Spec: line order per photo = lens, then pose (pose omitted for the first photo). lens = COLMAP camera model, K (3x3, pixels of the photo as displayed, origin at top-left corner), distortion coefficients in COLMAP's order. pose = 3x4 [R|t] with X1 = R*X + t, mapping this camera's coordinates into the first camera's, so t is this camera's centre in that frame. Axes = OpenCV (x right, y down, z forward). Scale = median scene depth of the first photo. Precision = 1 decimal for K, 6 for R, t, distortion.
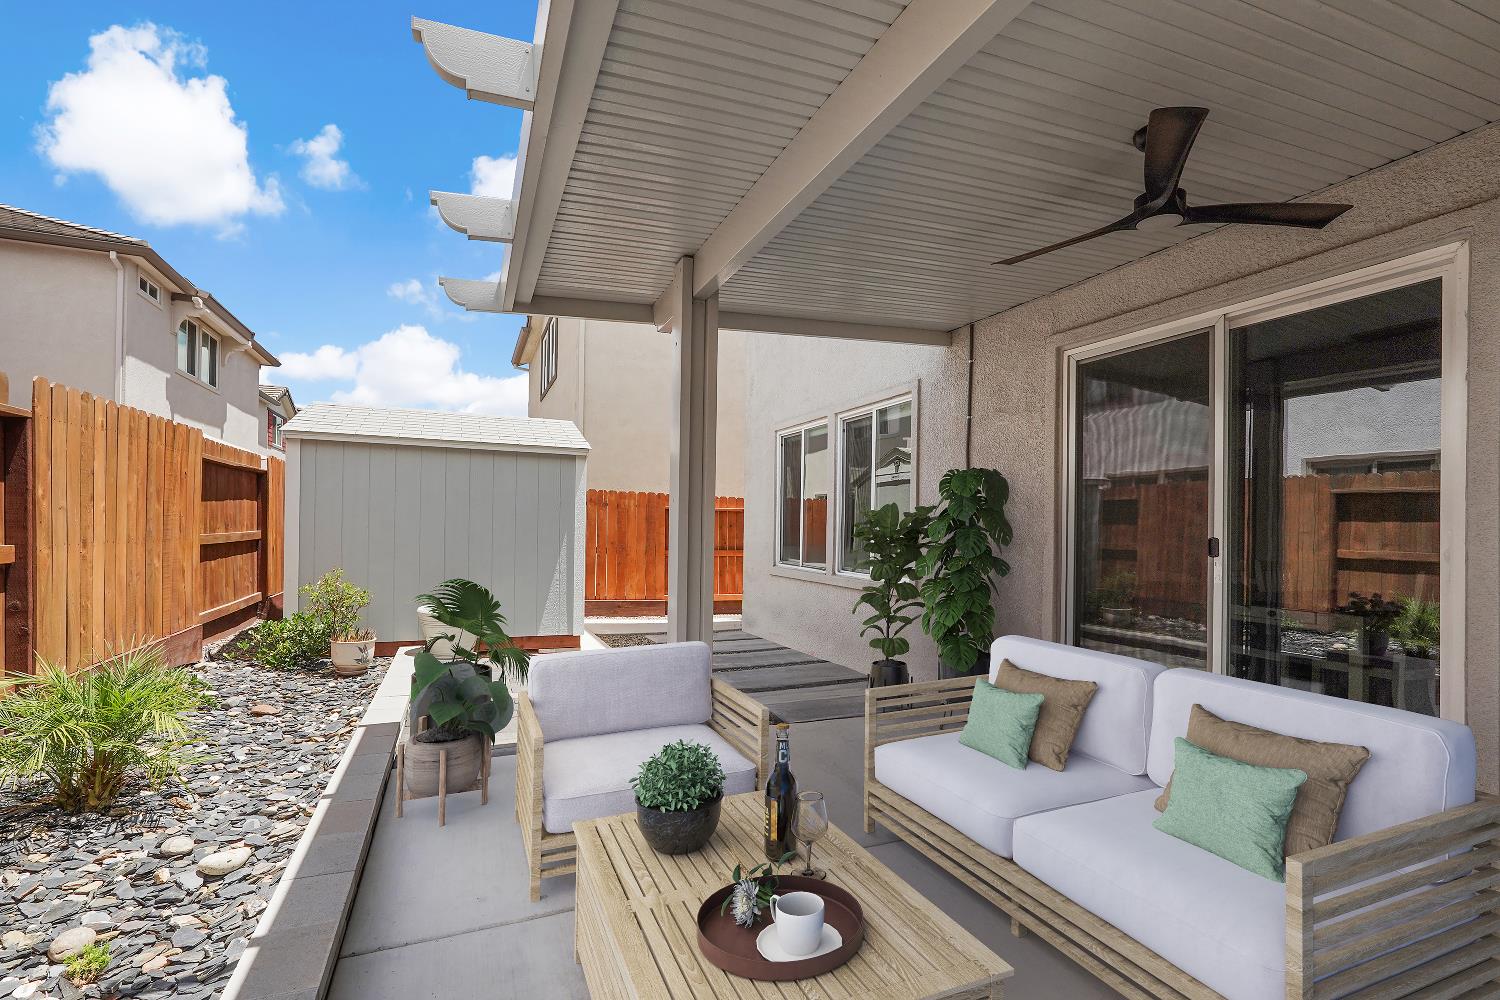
lens RADIAL K [[670.6, 0, 740.7], [0, 670.6, 512.8], [0, 0, 1]] dist [0.000064, 0.000835]
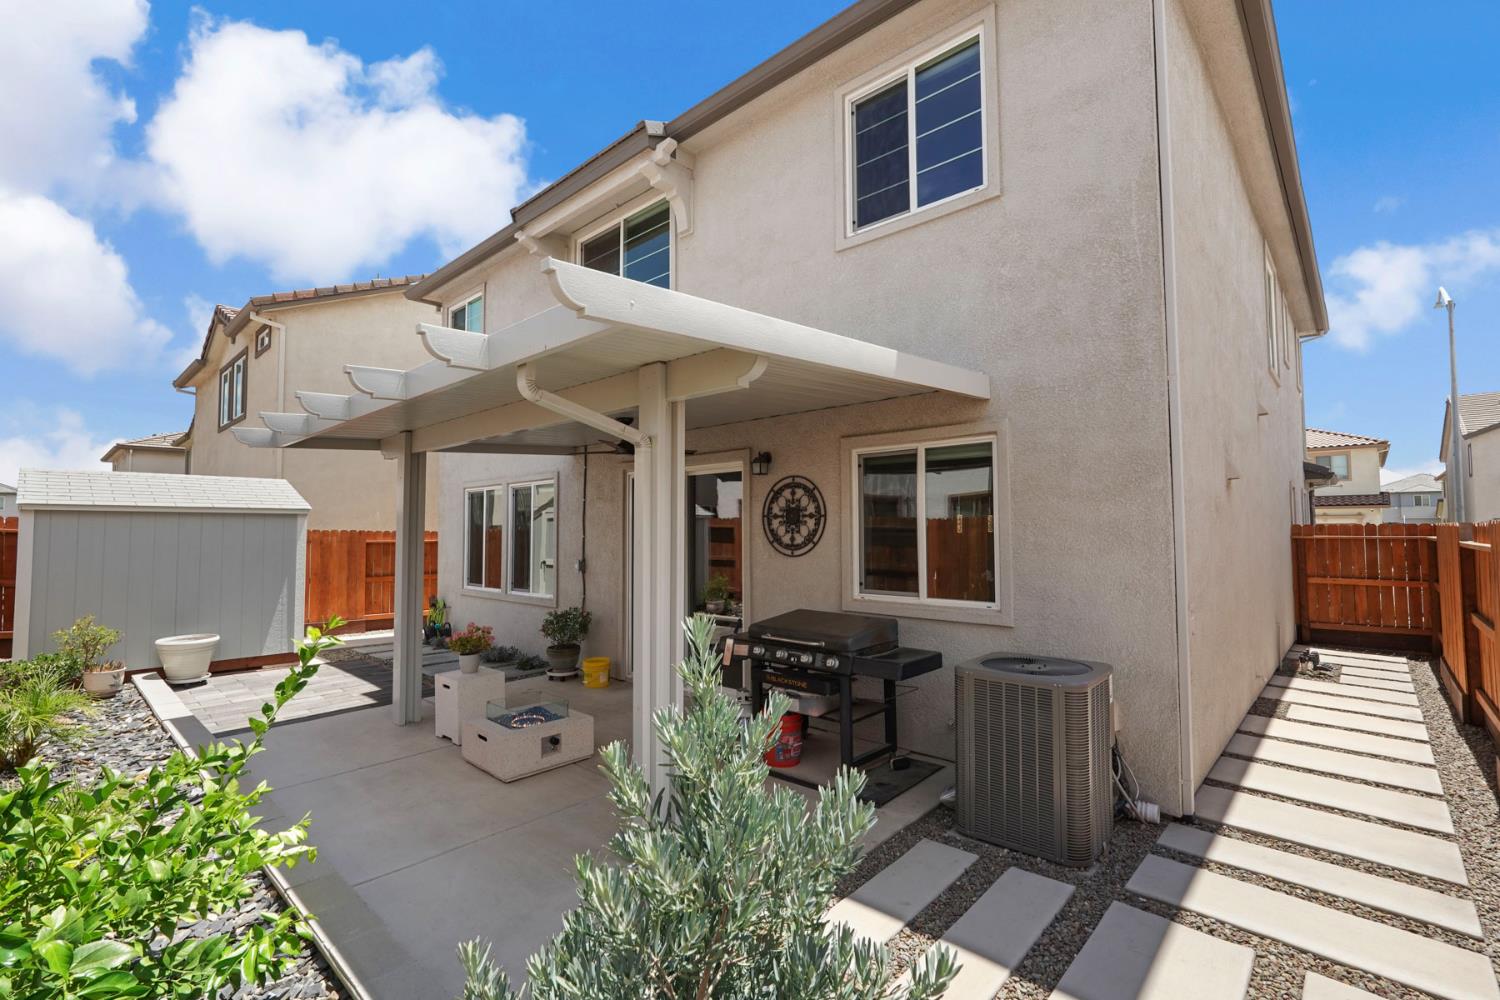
lens RADIAL K [[670.6, 0, 744.7], [0, 670.6, 495.9], [0, 0, 1]] dist [0.000064, 0.000835]
pose [[0.904367, 0.001454, 0.426753, -0.015798], [0.008884, 0.999713, -0.022234, -0.083773], [-0.426663, 0.023899, 0.904095, -0.552675]]
